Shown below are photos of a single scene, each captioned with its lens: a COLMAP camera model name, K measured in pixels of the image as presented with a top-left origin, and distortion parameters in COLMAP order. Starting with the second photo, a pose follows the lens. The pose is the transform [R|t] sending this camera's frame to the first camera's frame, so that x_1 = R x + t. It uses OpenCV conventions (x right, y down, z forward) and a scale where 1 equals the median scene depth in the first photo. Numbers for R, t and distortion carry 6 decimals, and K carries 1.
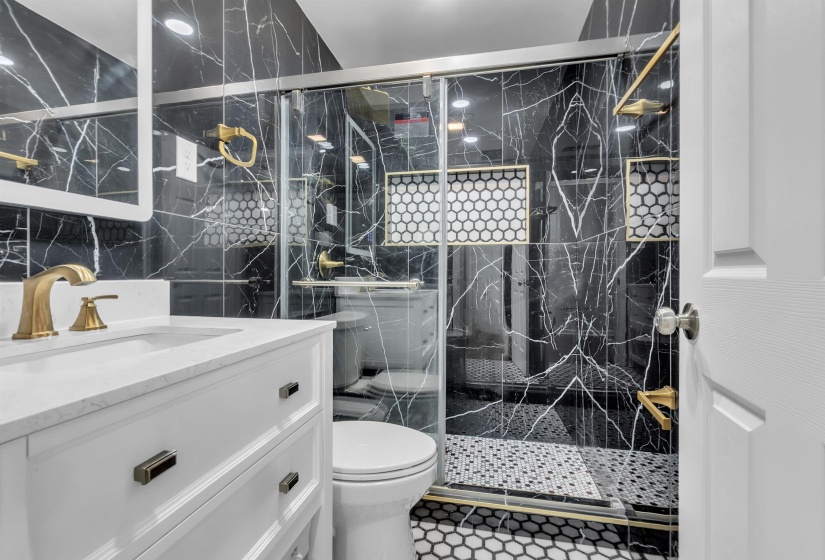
lens RADIAL K [[359.0, 0, 411.1], [0, 359.0, 276.2], [0, 0, 1]] dist [-0.002336, 0.000011]
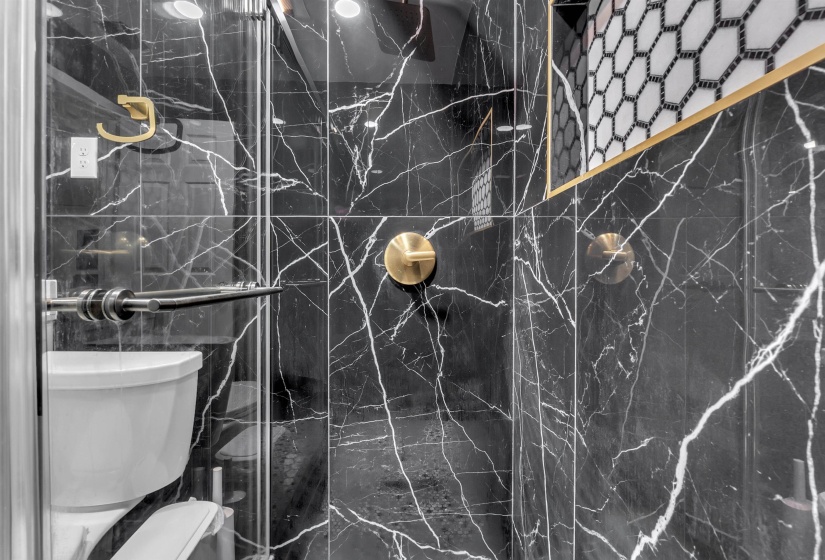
lens RADIAL K [[359.0, 0, 411.1], [0, 359.0, 276.2], [0, 0, 1]] dist [-0.002336, 0.000011]
pose [[0.235070, -0.010478, -0.971922, 0.539919], [-0.006158, 0.999906, -0.012269, 0.003099], [0.971959, 0.008869, 0.234984, 1.687170]]
